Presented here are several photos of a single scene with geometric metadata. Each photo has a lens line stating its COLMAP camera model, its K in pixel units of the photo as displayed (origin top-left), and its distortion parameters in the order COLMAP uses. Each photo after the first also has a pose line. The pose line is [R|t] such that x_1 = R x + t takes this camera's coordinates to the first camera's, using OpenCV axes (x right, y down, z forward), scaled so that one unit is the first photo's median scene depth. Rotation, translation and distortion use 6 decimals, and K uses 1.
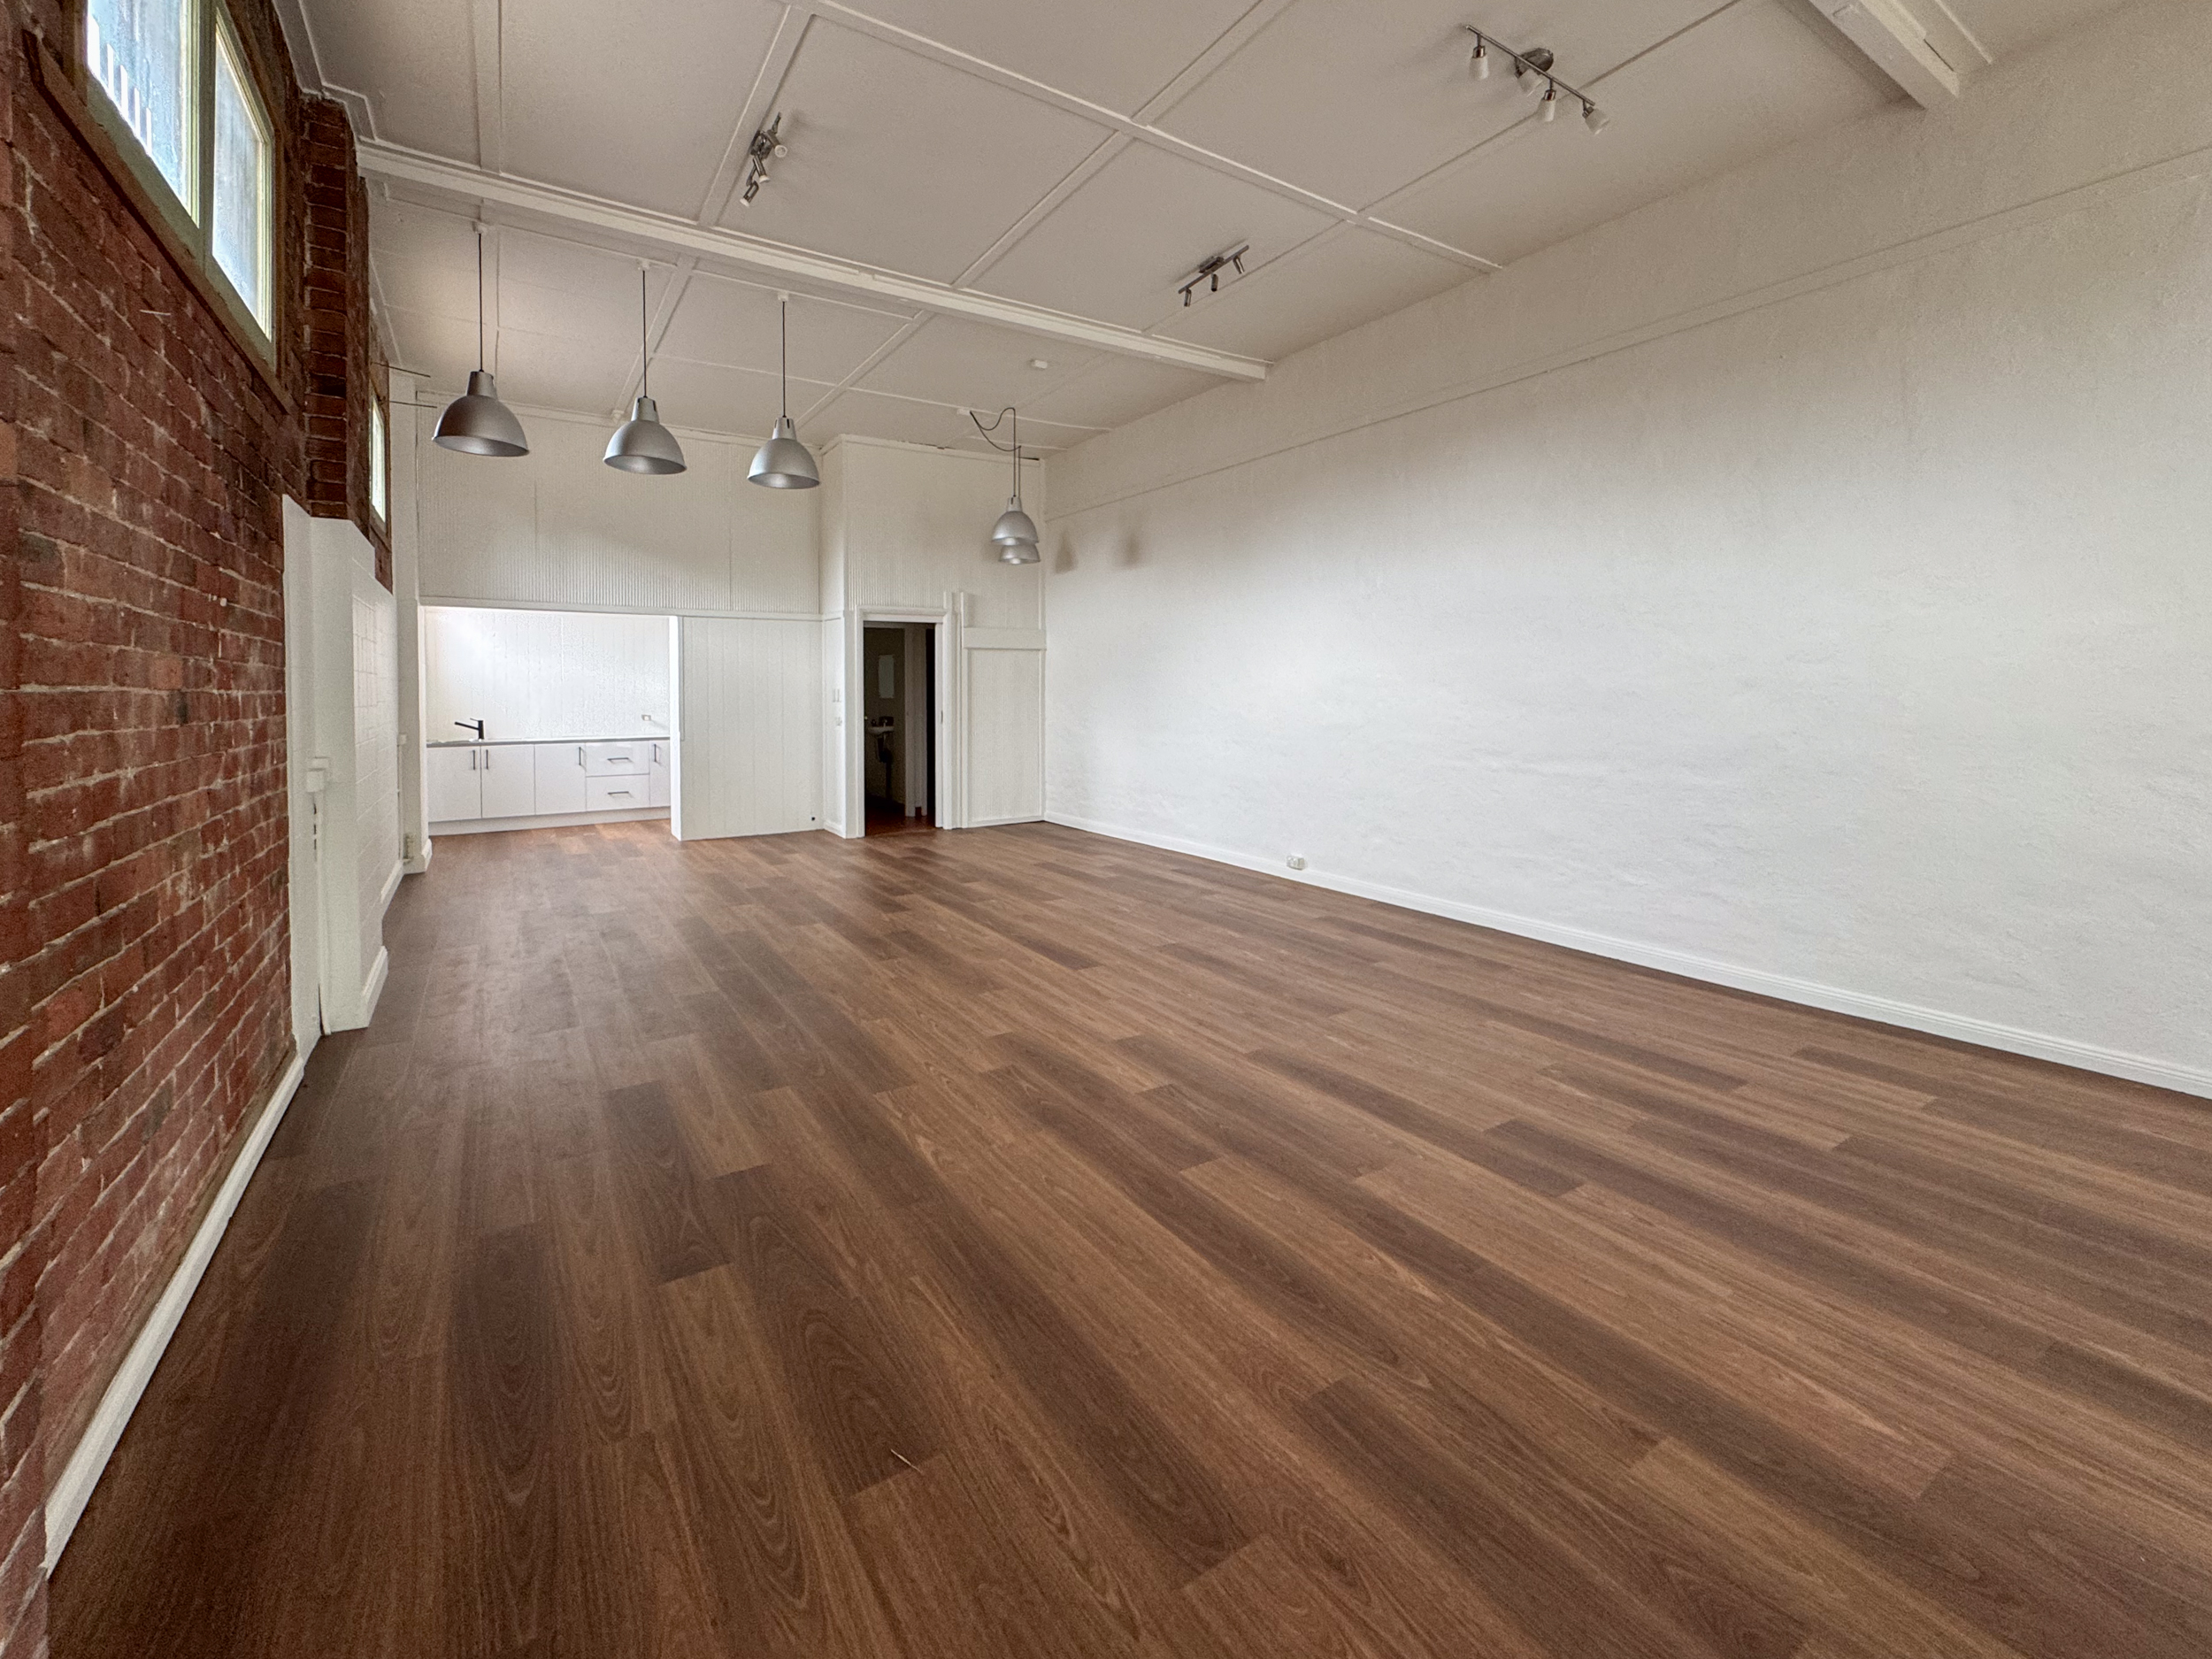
lens RADIAL K [[917.6, 0, 1106.6], [0, 917.6, 718.6], [0, 0, 1]] dist [-0.001249, -0.000162]
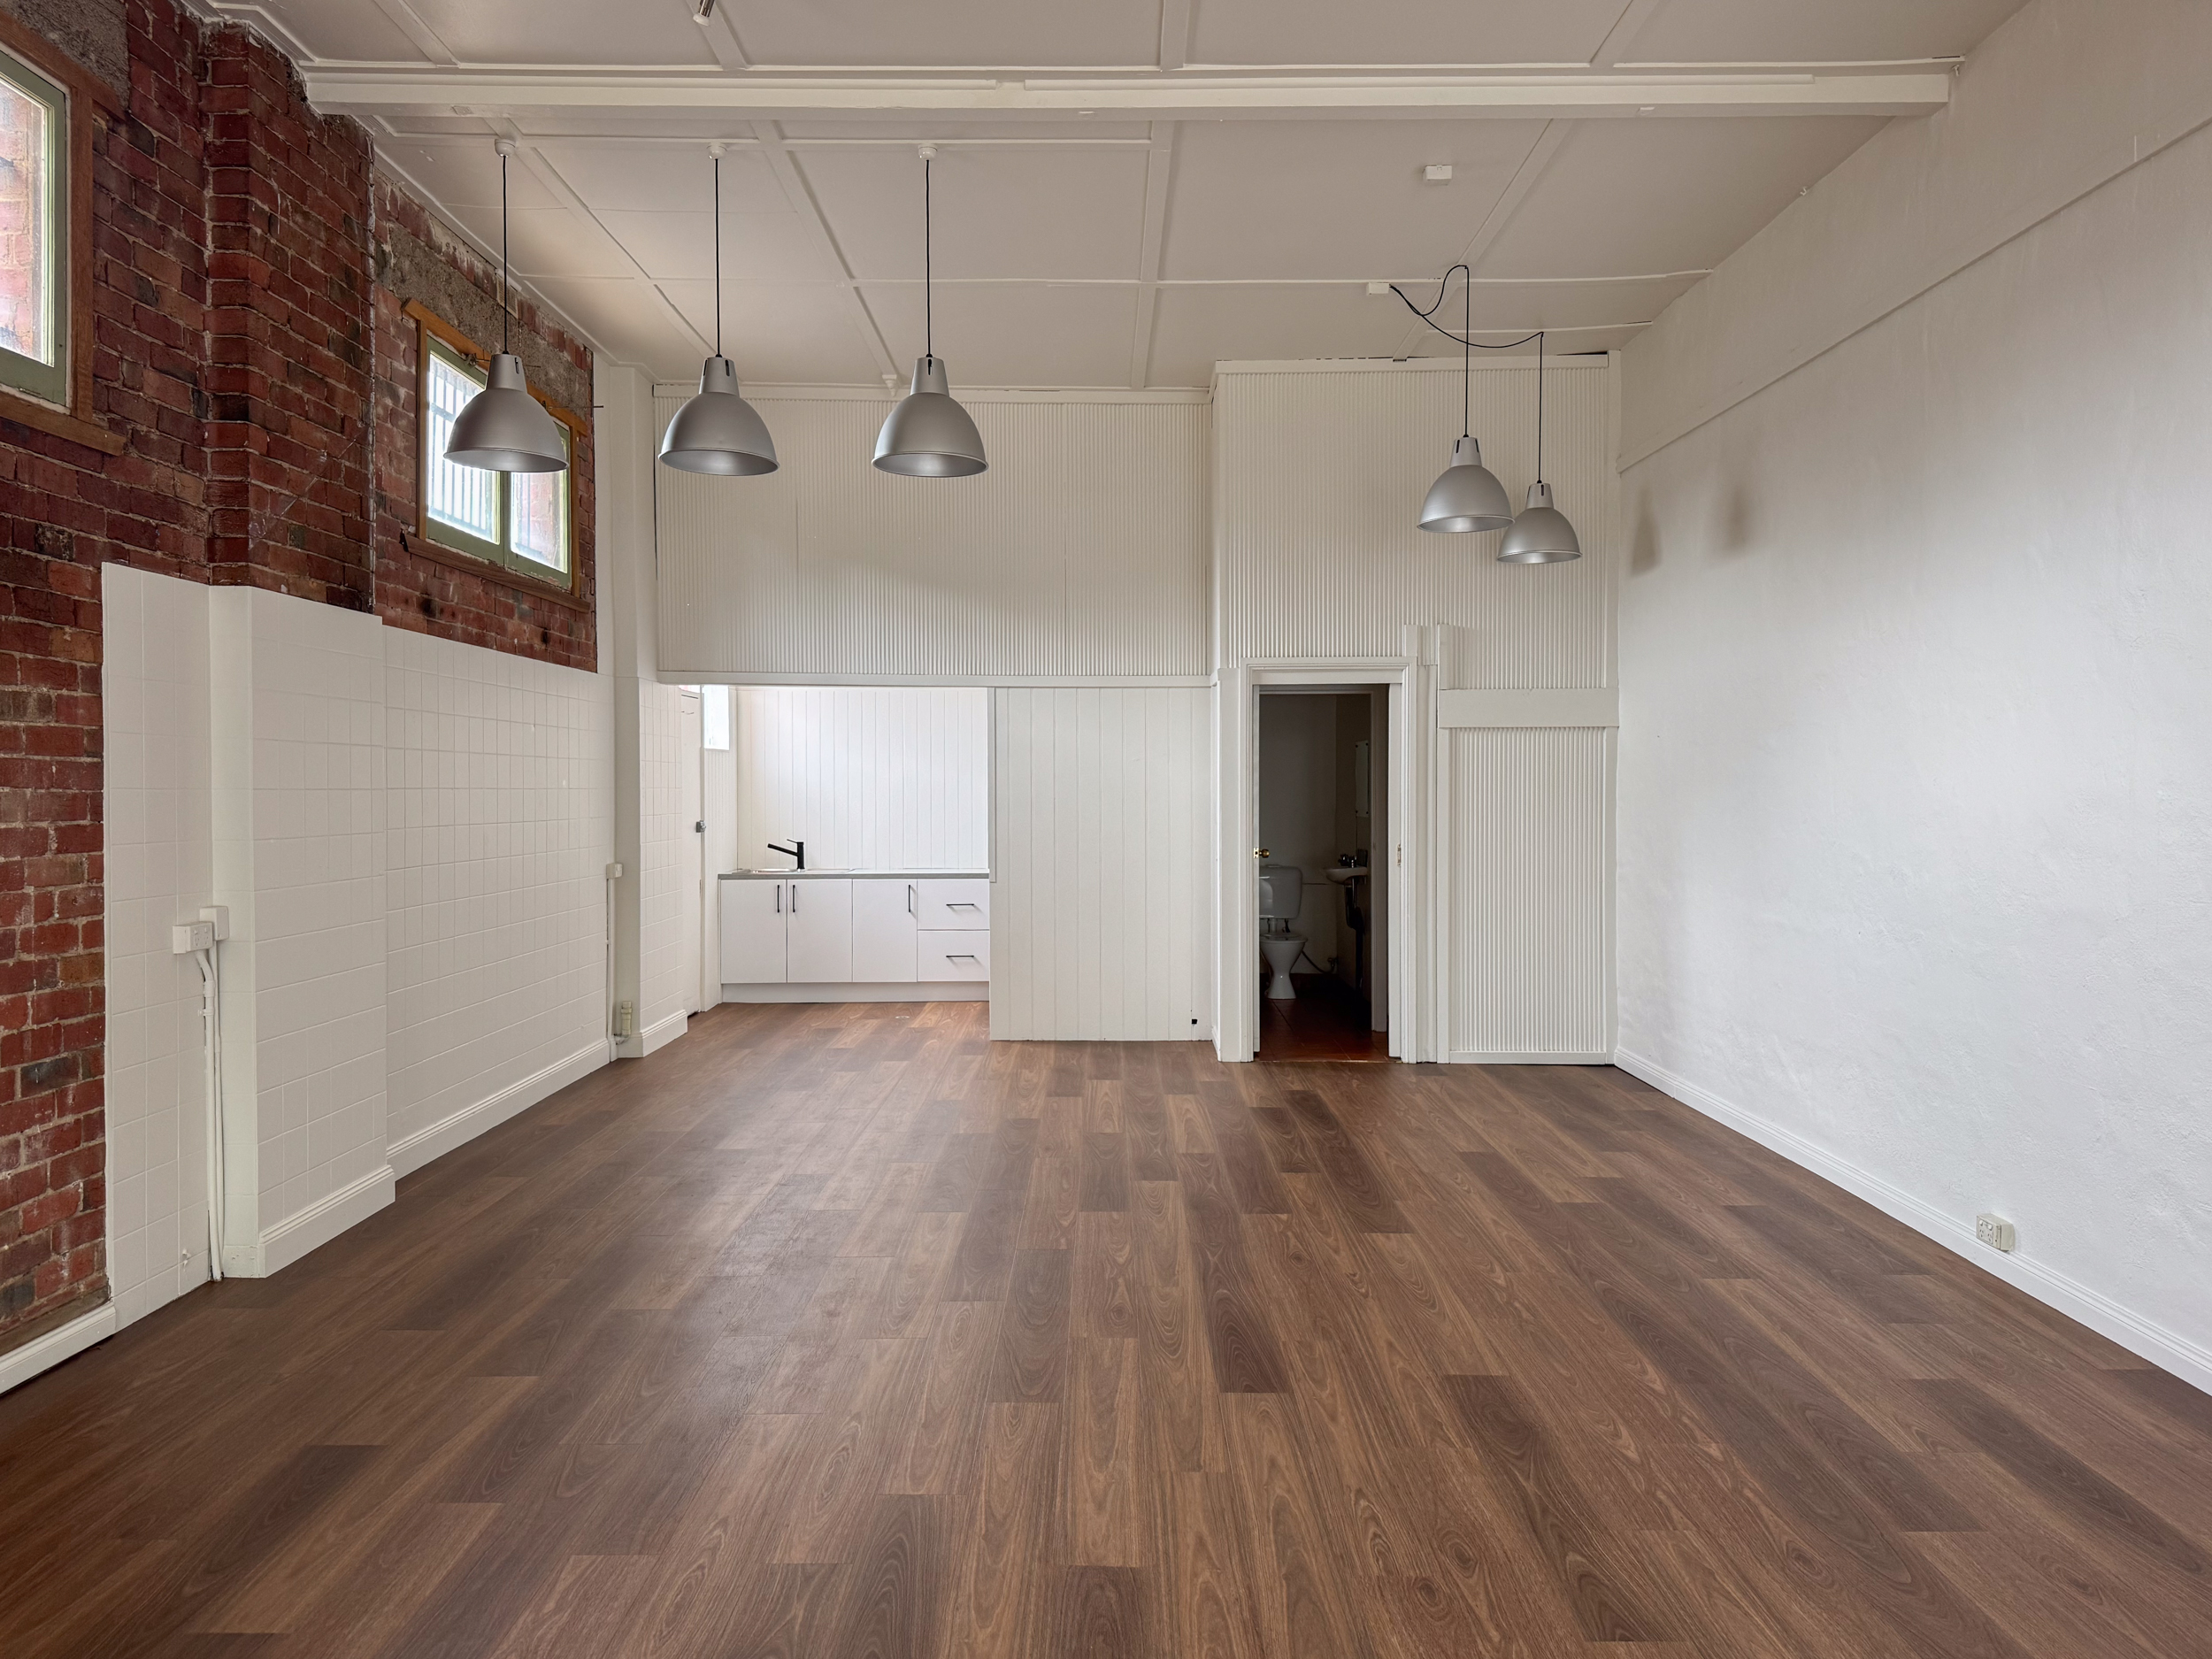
lens RADIAL K [[1575.4, 0, 1129.0], [0, 1575.4, 825.0], [0, 0, 1]] dist [0.052788, -0.062277]
pose [[0.845124, 0.015744, -0.534338, 0.209926], [-0.020084, 0.999796, -0.002307, -0.016092], [0.534192, 0.012681, 0.845268, 0.135853]]
